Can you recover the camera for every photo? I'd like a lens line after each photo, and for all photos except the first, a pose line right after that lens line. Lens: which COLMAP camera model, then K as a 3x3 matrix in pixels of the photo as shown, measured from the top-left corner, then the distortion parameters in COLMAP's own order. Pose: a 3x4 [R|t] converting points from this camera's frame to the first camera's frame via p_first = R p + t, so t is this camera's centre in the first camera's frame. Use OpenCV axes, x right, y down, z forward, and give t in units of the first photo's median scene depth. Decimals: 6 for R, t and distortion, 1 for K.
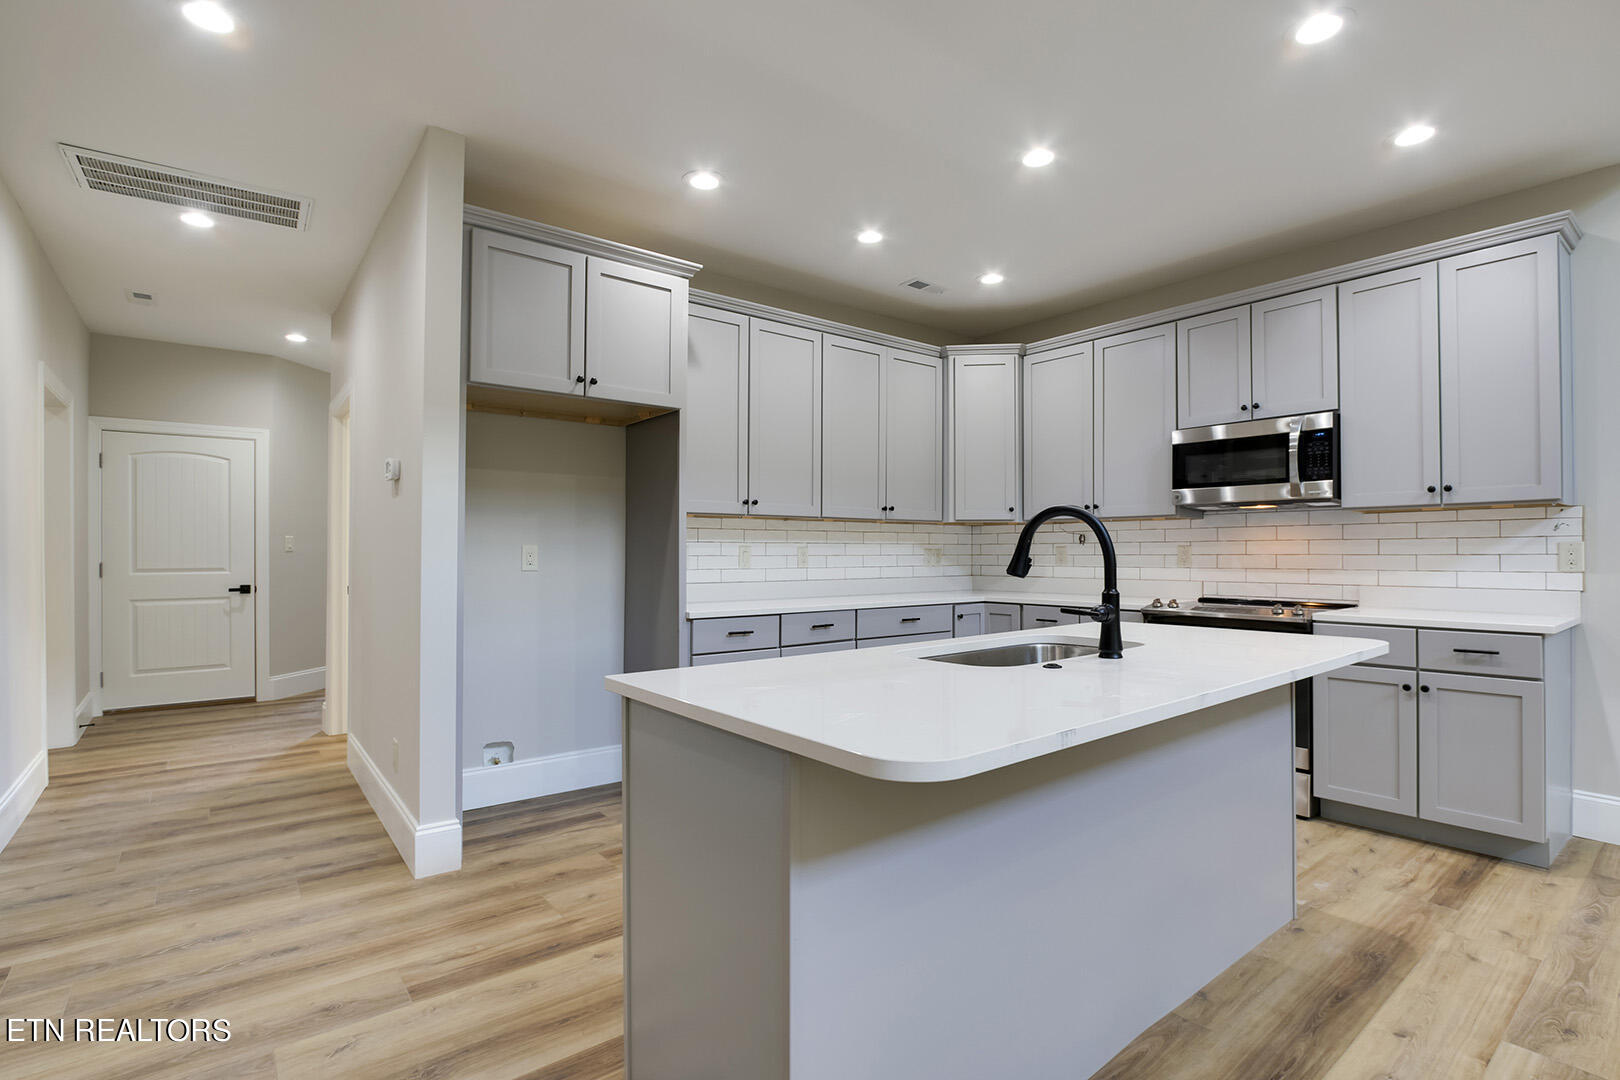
lens RADIAL K [[774.6, 0, 817.0], [0, 774.6, 551.1], [0, 0, 1]] dist [-0.031115, 0.007763]
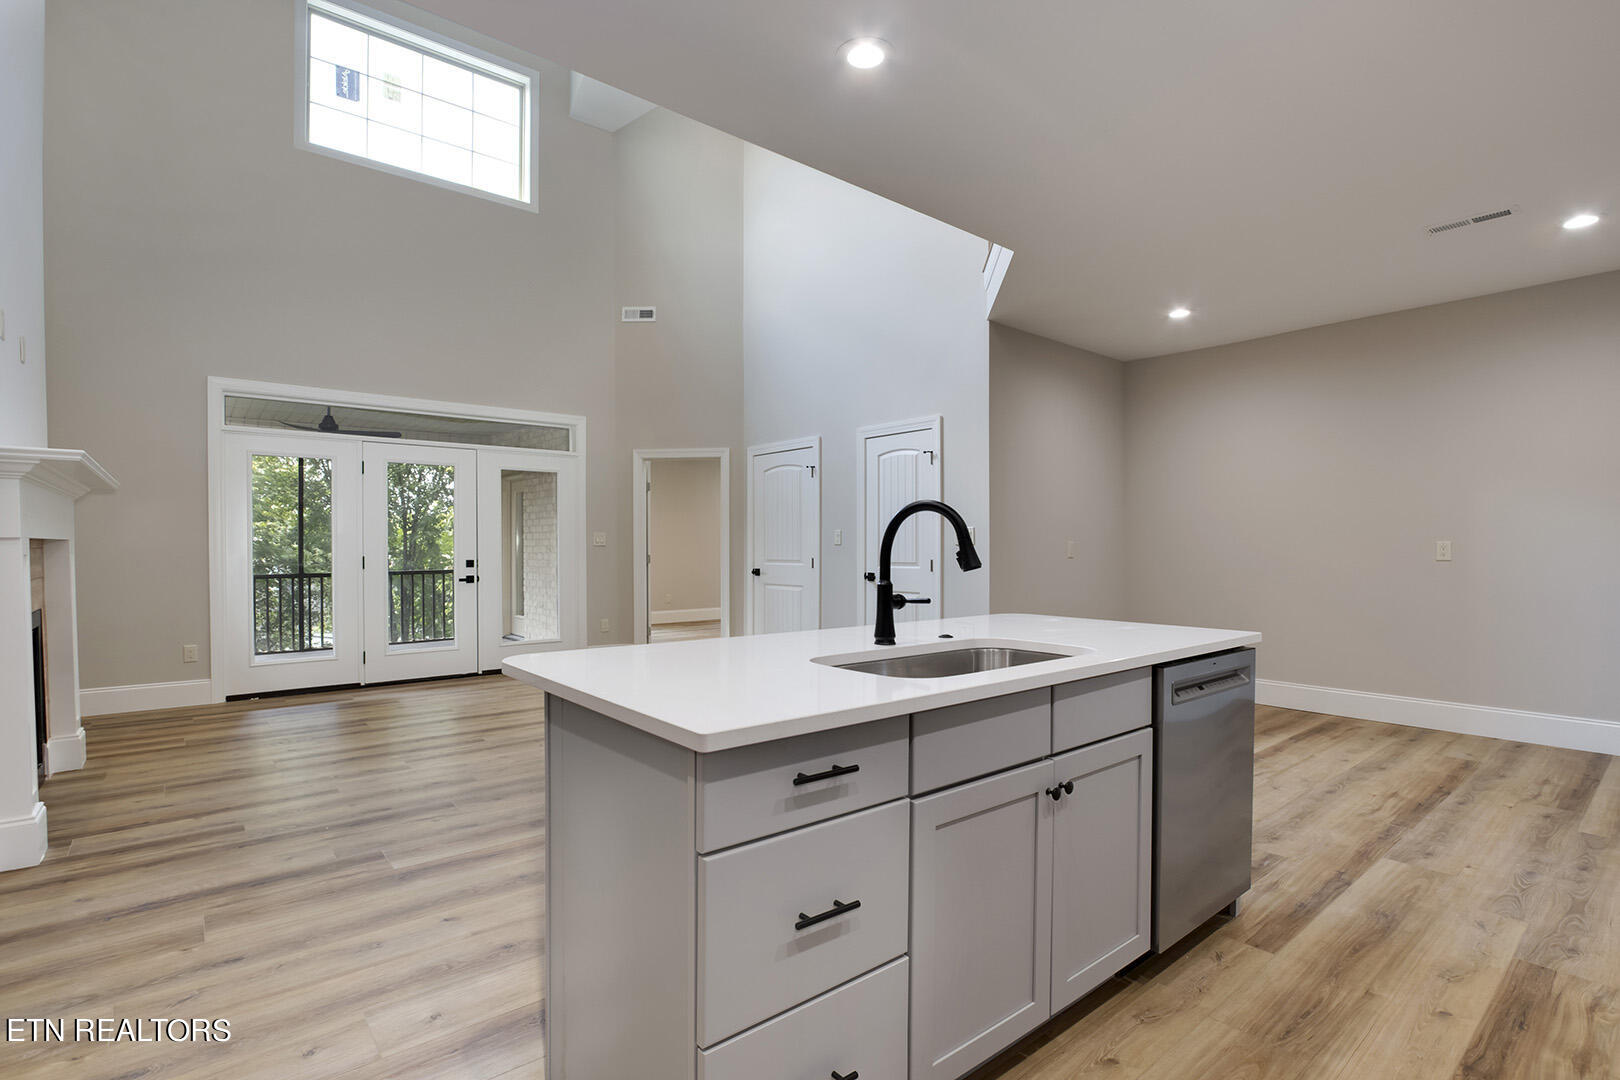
lens RADIAL K [[774.6, 0, 818.5], [0, 774.6, 555.7], [0, 0, 1]] dist [-0.031115, 0.007763]
pose [[-0.999694, 0.001158, -0.024717, 0.299375], [0.000874, 0.999934, 0.011498, 0.002401], [0.024729, 0.011473, -0.999628, 1.241690]]
